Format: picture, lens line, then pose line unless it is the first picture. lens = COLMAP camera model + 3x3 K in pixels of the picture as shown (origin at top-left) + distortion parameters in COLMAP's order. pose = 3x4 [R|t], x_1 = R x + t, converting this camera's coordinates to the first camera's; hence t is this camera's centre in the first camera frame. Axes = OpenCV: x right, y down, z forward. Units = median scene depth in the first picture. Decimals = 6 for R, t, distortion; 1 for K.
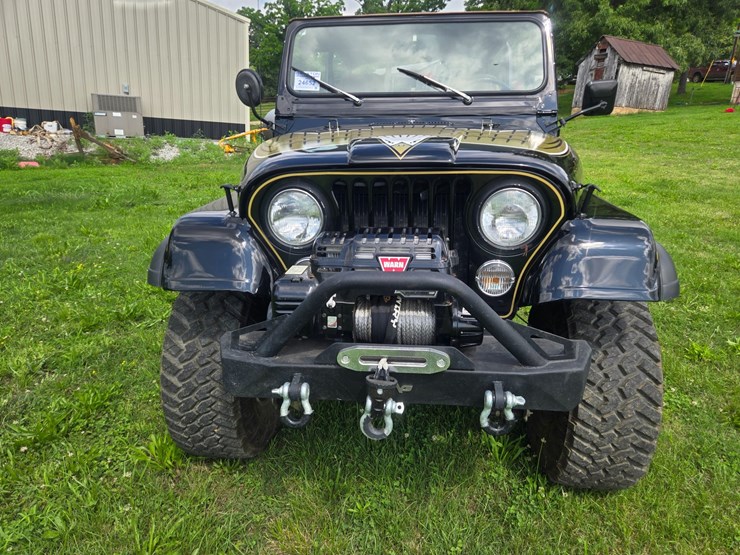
lens RADIAL K [[503.9, 0, 373.2], [0, 503.9, 276.2], [0, 0, 1]] dist [0.070754, -0.046518]
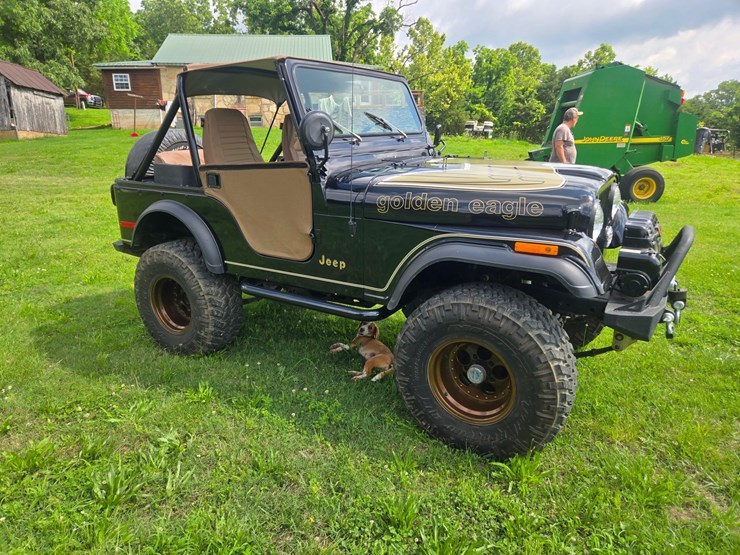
lens RADIAL K [[497.5, 0, 365.2], [0, 497.5, 271.8], [0, 0, 1]] dist [0.076137, -0.053743]
pose [[0.441319, -0.249179, 0.862060, -1.466025], [0.287353, 0.949328, 0.127298, -0.301111], [-0.850098, 0.191536, 0.490559, 0.734747]]
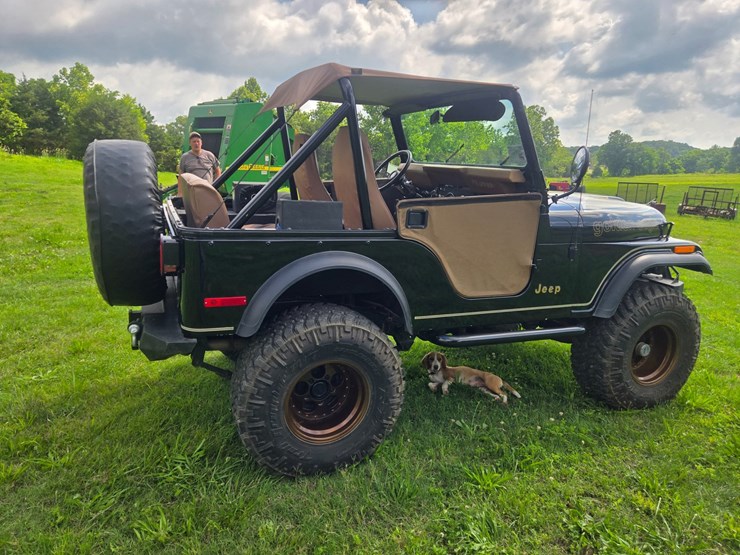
lens RADIAL K [[497.5, 0, 364.8], [0, 497.5, 270.0], [0, 0, 1]] dist [0.076137, -0.053743]
pose [[-0.473020, -0.208312, 0.856071, -1.279255], [0.229528, 0.908960, 0.348007, -0.858908], [-0.850628, 0.361107, -0.382143, 2.496868]]
